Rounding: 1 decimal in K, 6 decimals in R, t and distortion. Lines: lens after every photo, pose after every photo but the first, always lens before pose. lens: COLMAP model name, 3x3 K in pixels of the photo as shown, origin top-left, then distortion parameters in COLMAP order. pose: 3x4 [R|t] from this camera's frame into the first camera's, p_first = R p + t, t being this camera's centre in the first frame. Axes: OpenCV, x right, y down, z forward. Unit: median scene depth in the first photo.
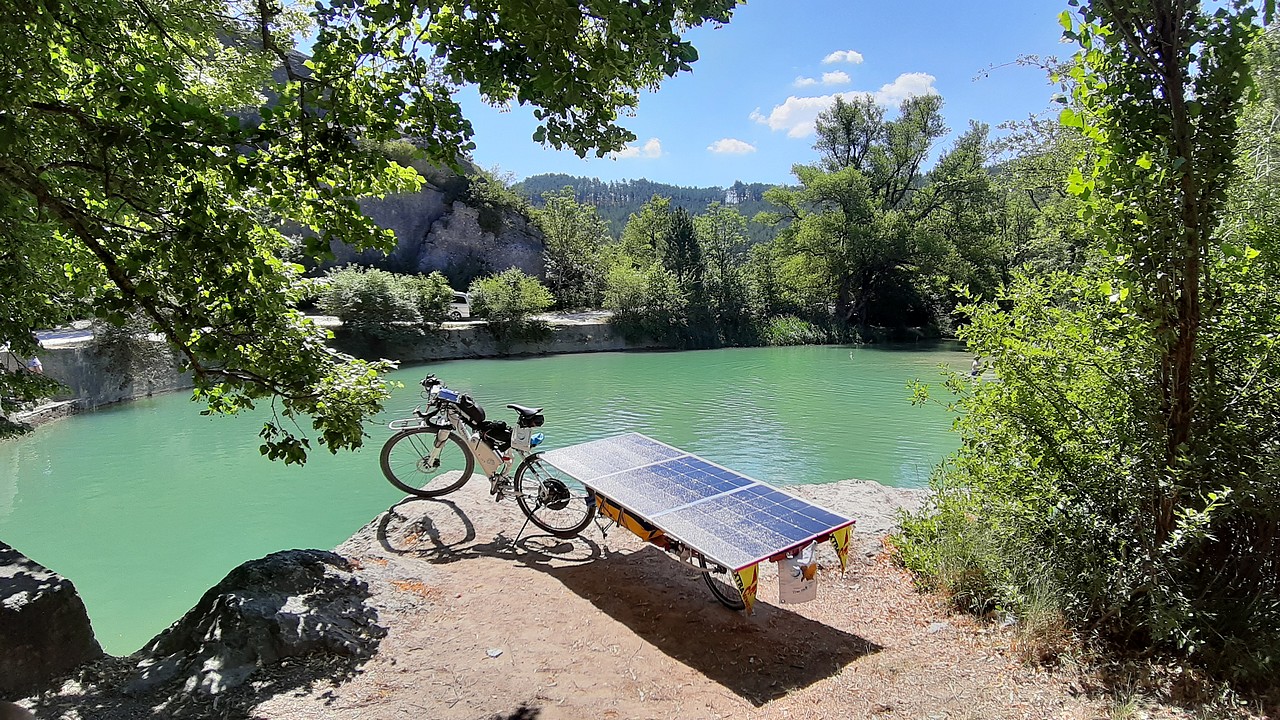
lens RADIAL K [[657.2, 0, 640.0], [0, 657.2, 360.0], [0, 0, 1]] dist [-0.072597, -0.014736]
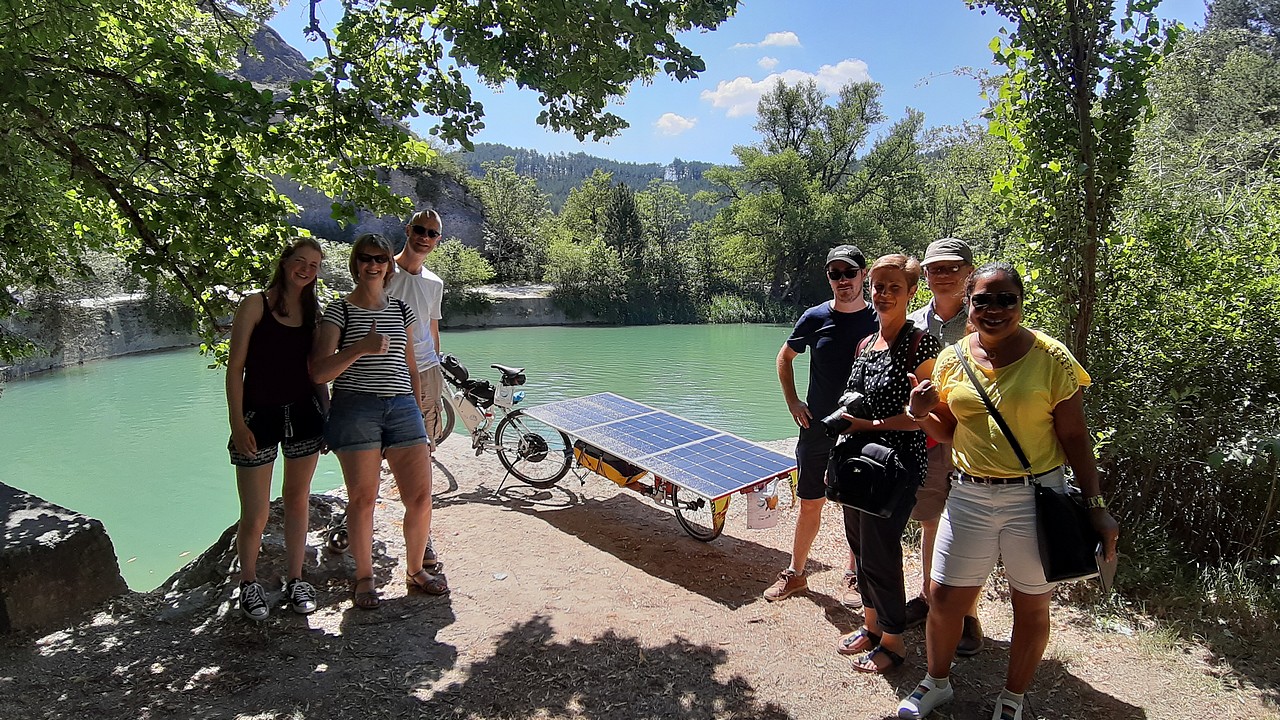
lens RADIAL K [[657.2, 0, 640.0], [0, 657.2, 360.0], [0, 0, 1]] dist [-0.072597, -0.014736]
pose [[0.995216, 0.014046, 0.096680, -0.079181], [-0.017527, 0.999225, 0.035254, 0.022776], [-0.096110, -0.036780, 0.994691, -0.122870]]
